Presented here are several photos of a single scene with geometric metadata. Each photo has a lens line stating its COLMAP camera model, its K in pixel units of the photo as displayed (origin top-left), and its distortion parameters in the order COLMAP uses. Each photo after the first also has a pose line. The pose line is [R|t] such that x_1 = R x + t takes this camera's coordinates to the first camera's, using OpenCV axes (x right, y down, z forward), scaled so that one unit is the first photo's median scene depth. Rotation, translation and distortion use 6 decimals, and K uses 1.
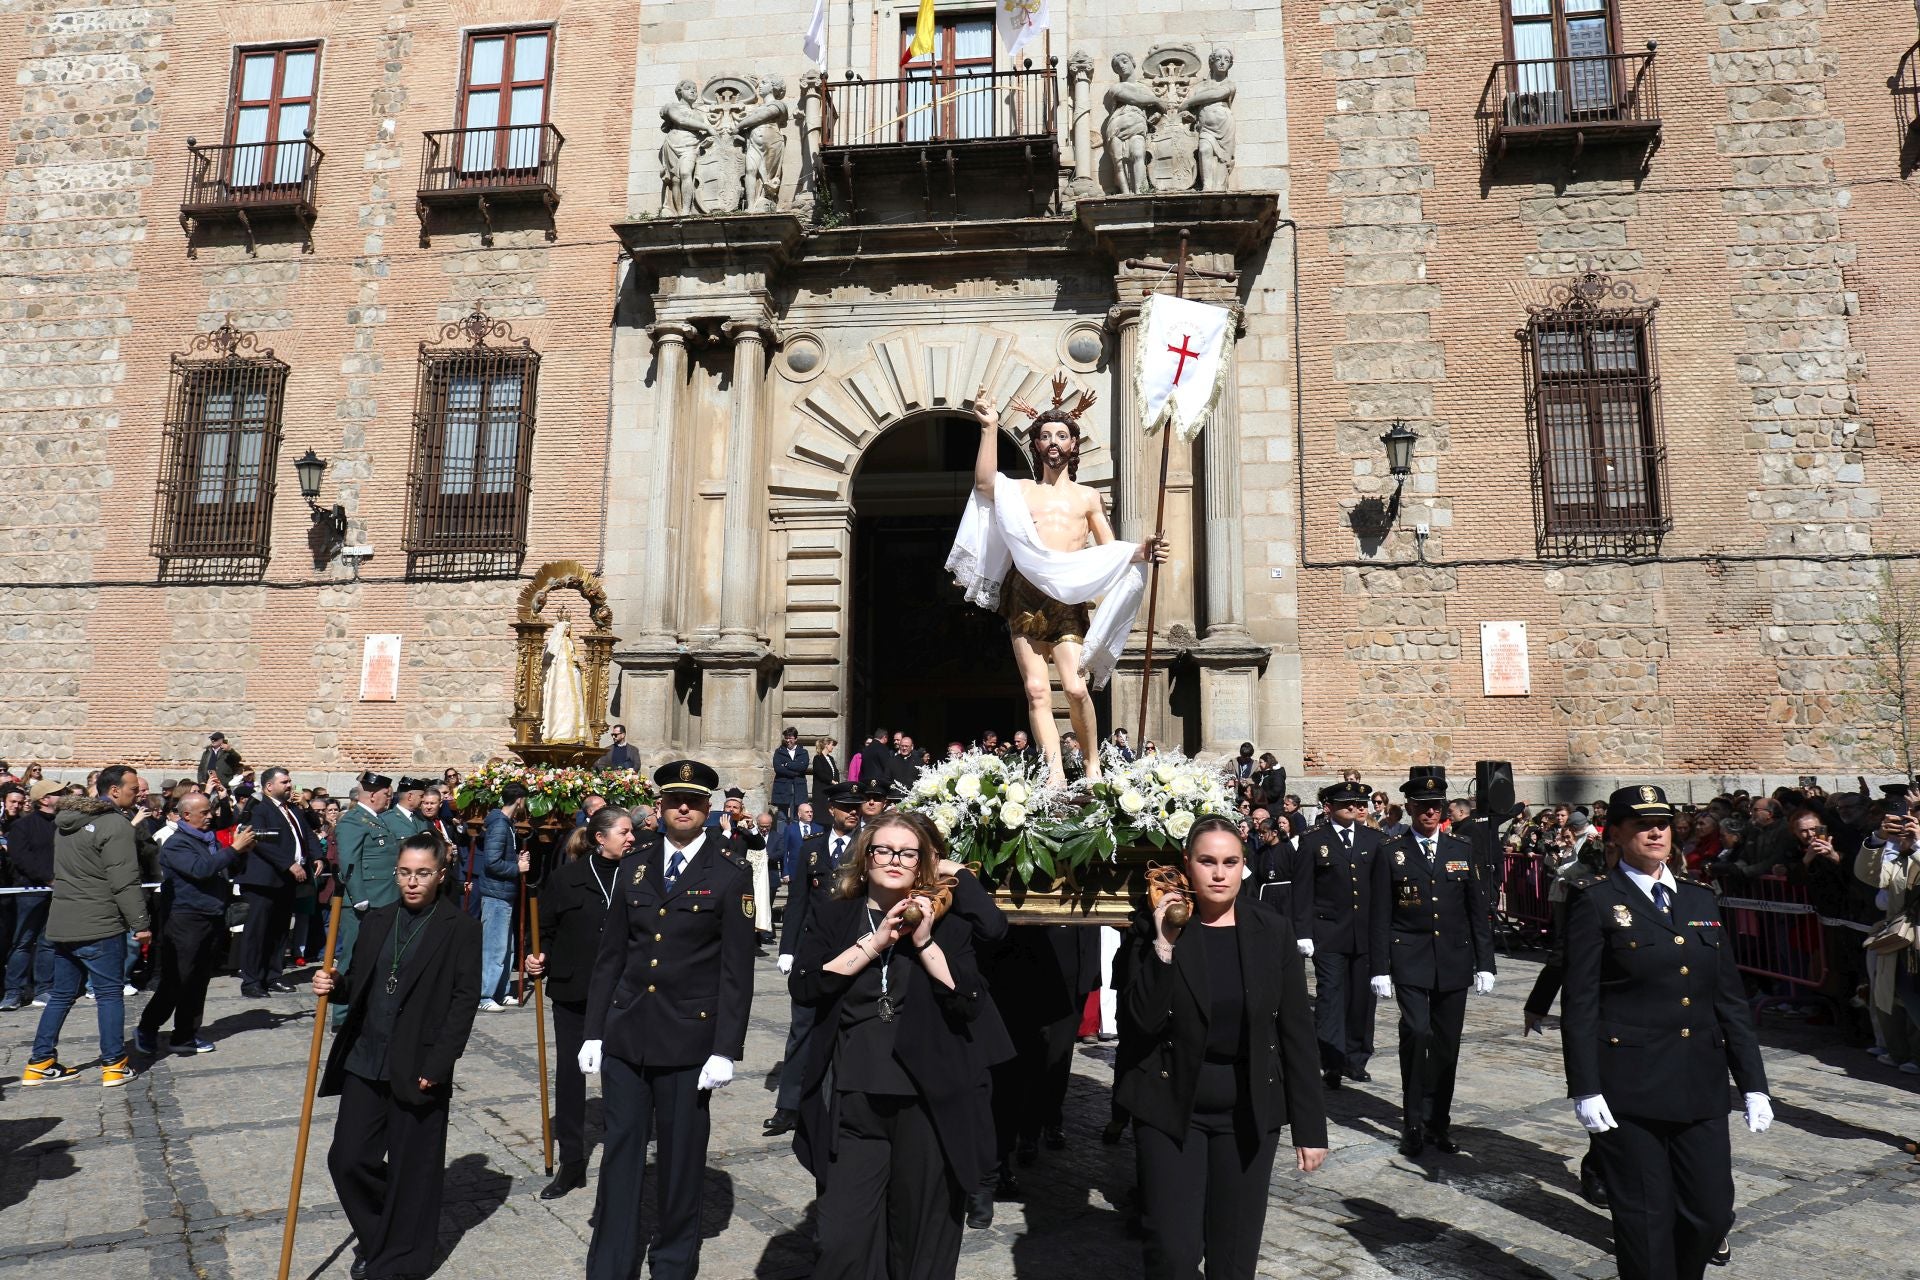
lens RADIAL K [[1372.2, 0, 963.2], [0, 1372.2, 627.6], [0, 0, 1]] dist [-0.065414, 0.005202]
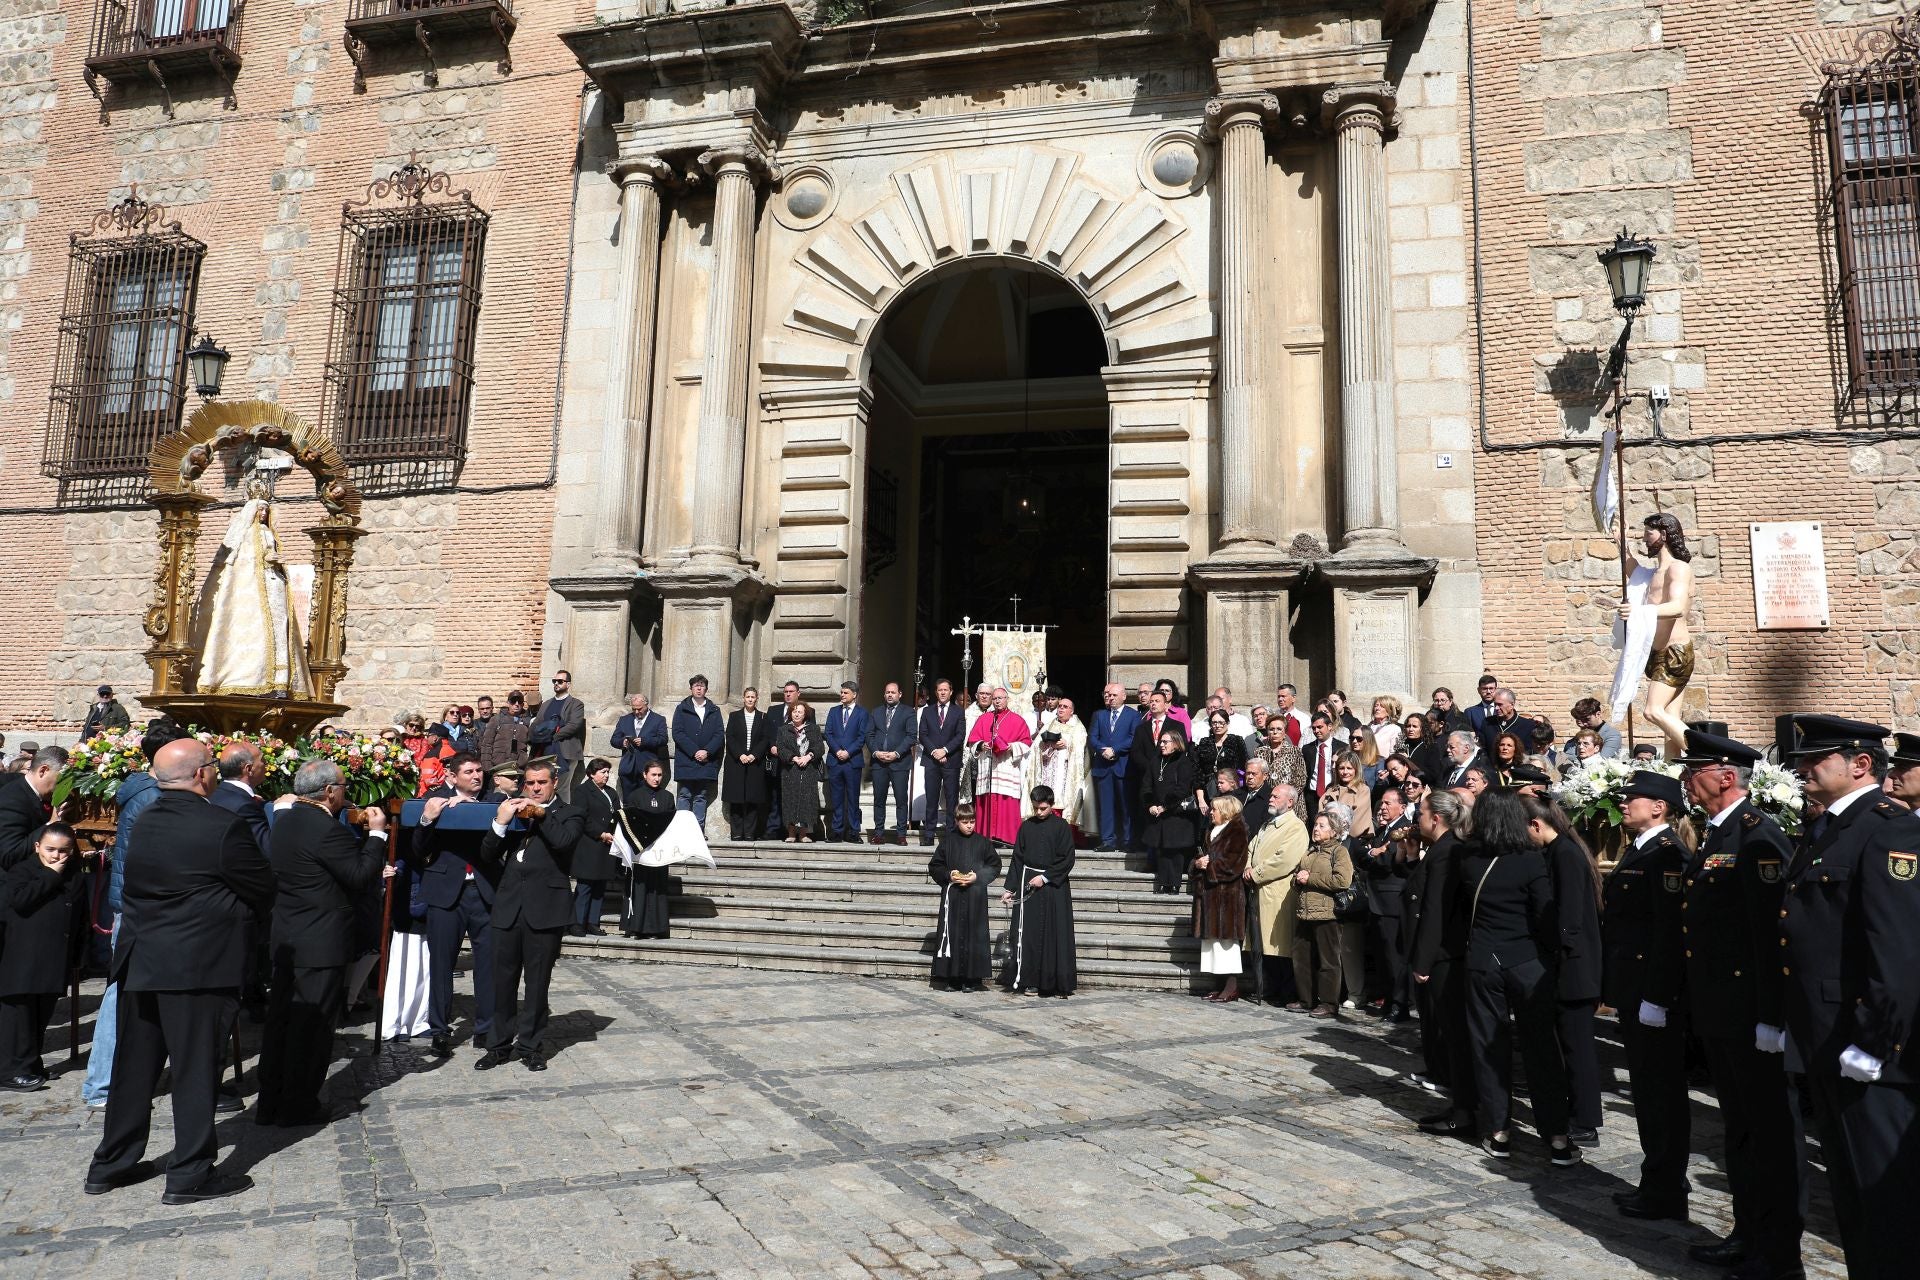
lens RADIAL K [[1346.8, 0, 960.0], [0, 1346.8, 640.0], [0, 0, 1]] dist [-0.078690, 0.064070]
pose [[0.993023, -0.001552, -0.117909, 0.057815], [0.003096, 0.999912, 0.012914, 0.041911], [0.117879, -0.013189, 0.992940, 0.268065]]
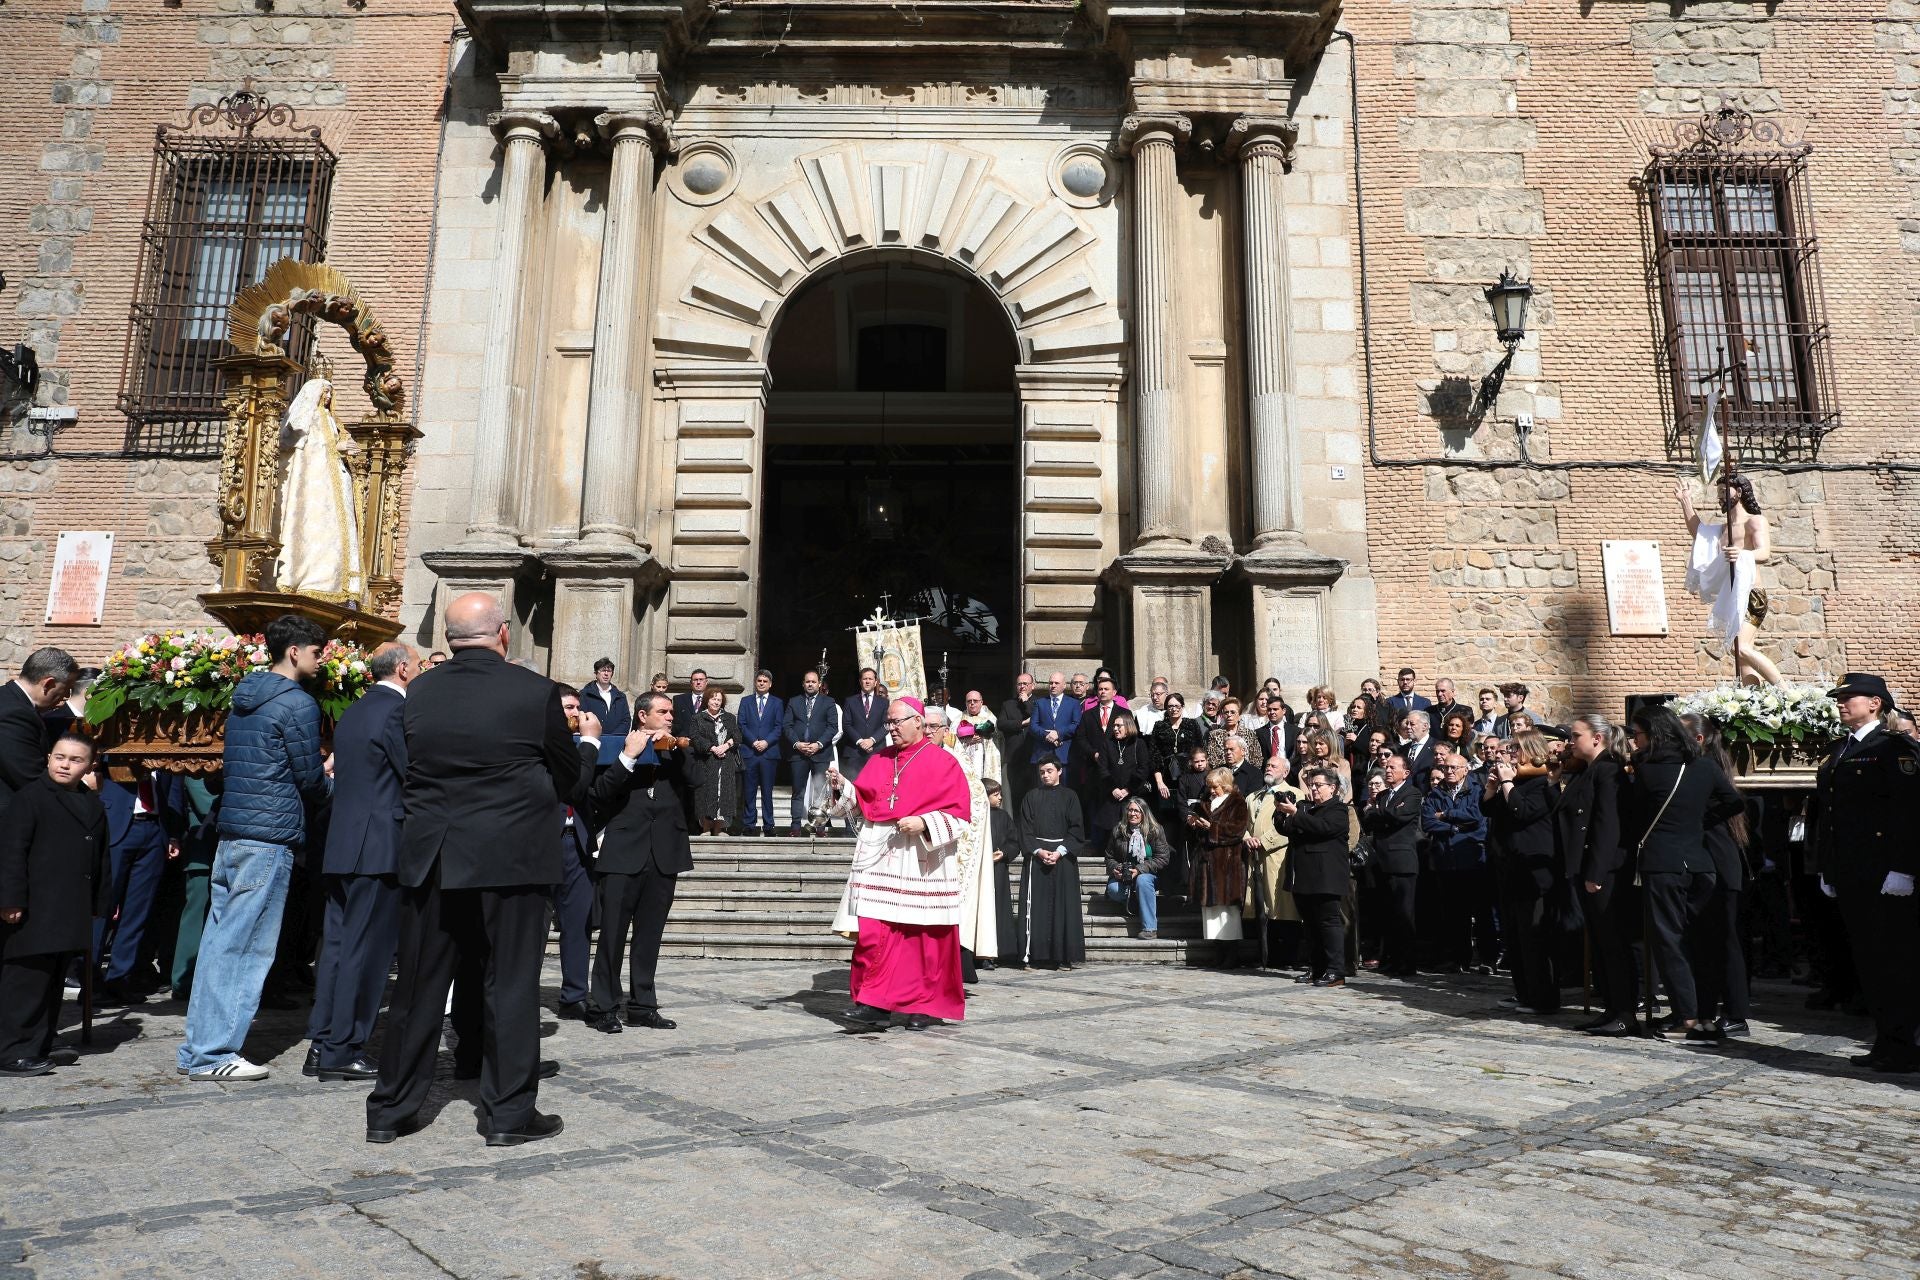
lens RADIAL K [[1346.8, 0, 960.0], [0, 1346.8, 640.0], [0, 0, 1]] dist [-0.078690, 0.064070]
pose [[0.992315, 0.021437, 0.121869, -0.064134], [-0.018046, 0.999421, -0.028861, 0.074538], [-0.122417, 0.026440, 0.992127, 0.280594]]
